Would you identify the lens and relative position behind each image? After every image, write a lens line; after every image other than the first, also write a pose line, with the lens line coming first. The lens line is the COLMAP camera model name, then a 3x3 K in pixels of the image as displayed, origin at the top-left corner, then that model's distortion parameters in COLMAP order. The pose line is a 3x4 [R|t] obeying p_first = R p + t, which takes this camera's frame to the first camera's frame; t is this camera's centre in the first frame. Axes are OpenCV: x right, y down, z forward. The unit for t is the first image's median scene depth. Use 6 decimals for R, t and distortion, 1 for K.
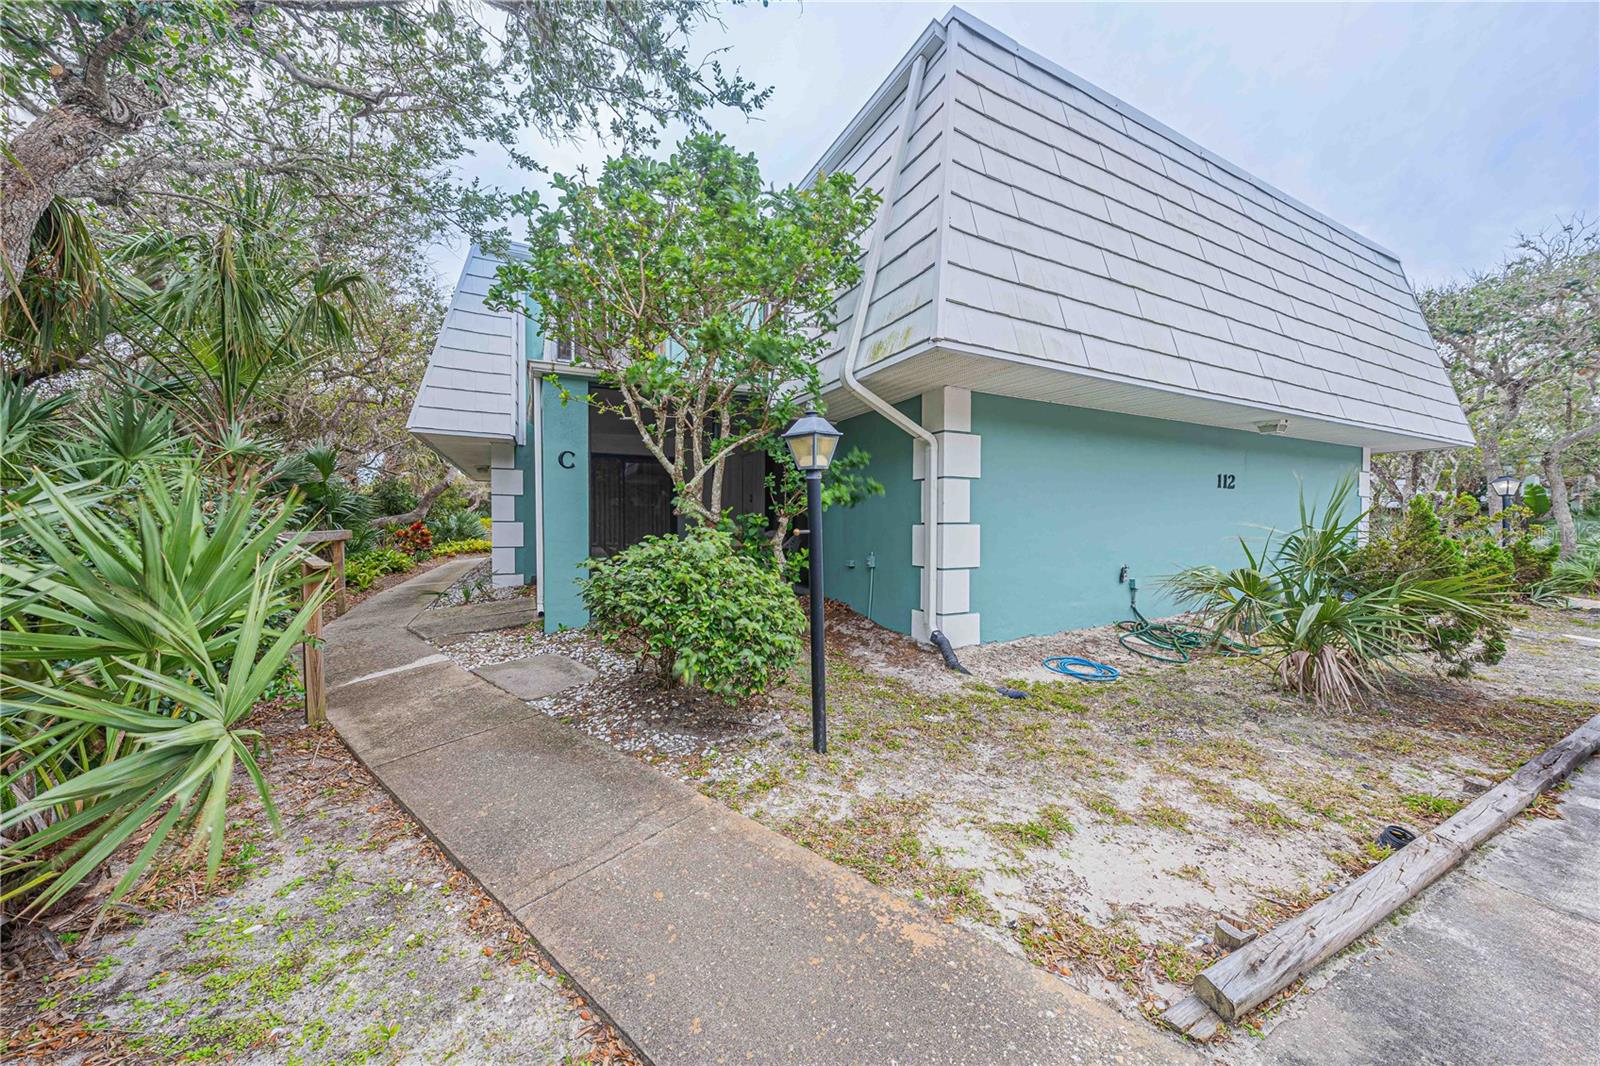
lens RADIAL K [[552.4, 0, 798.6], [0, 552.4, 532.7], [0, 0, 1]] dist [-0.013736, 0.002008]
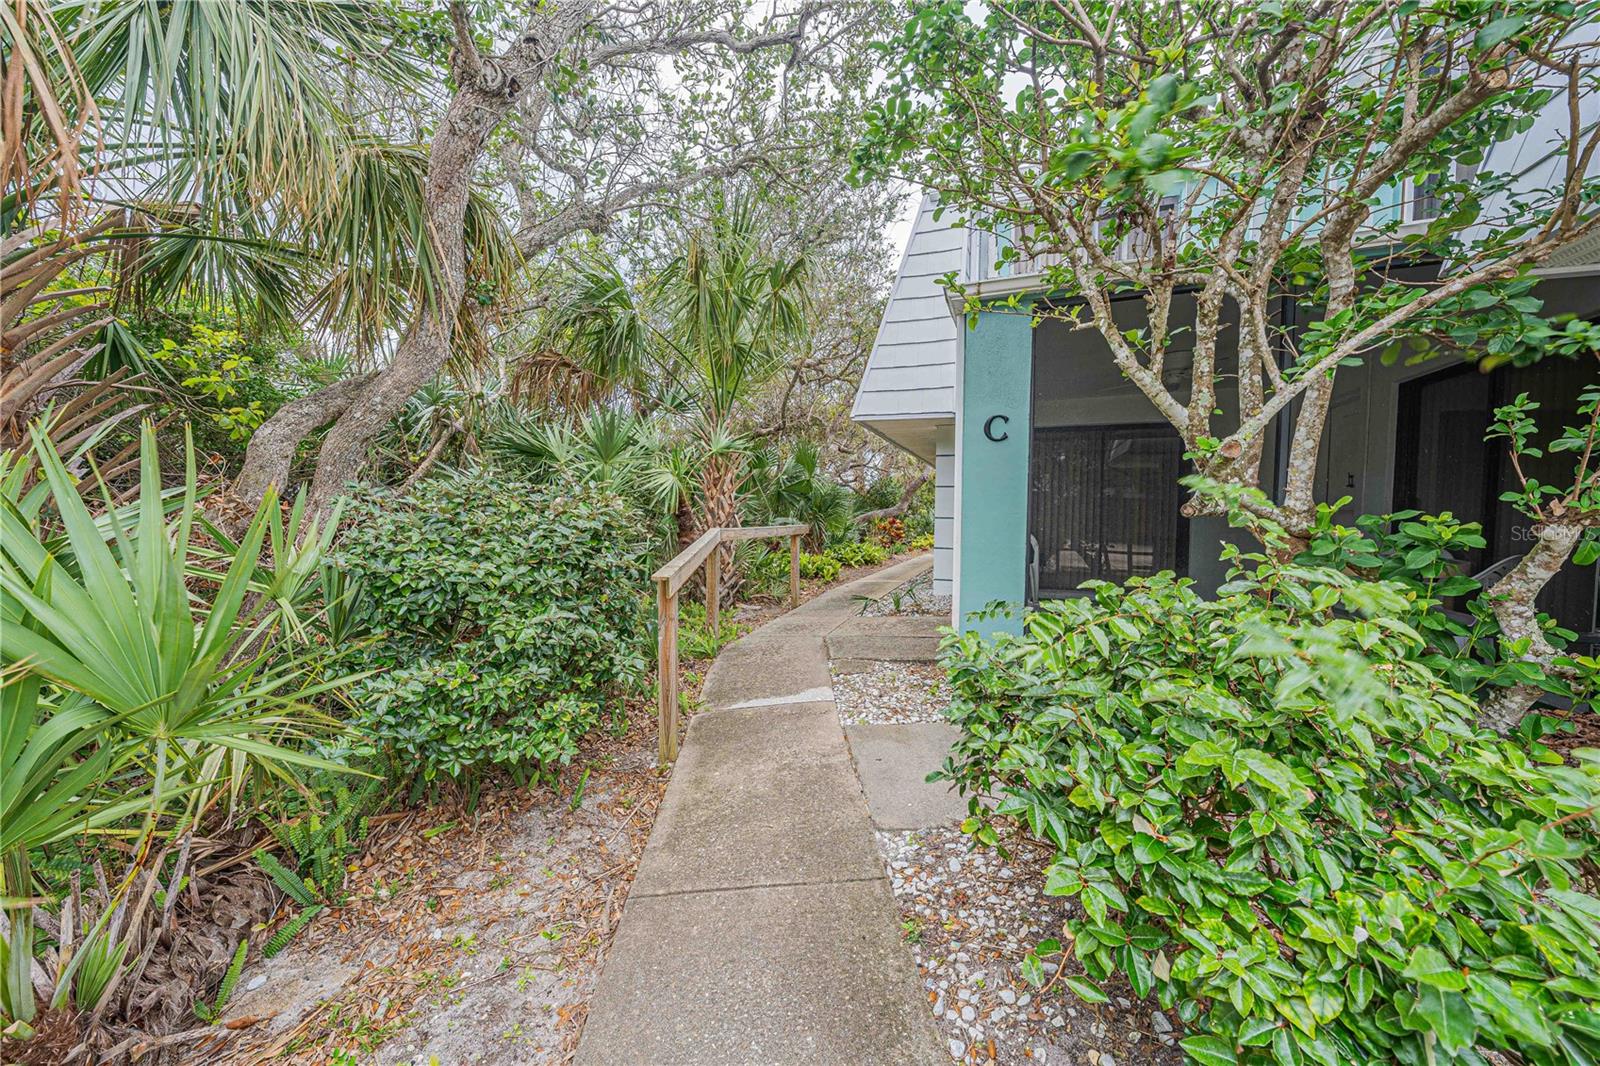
lens RADIAL K [[569.0, 0, 803.0], [0, 569.0, 536.2], [0, 0, 1]] dist [-0.007770, -0.000175]
pose [[0.687070, 0.036189, -0.725690, -0.098337], [-0.024025, 0.999344, 0.027089, -0.019297], [0.726194, -0.001177, 0.687489, 0.436629]]
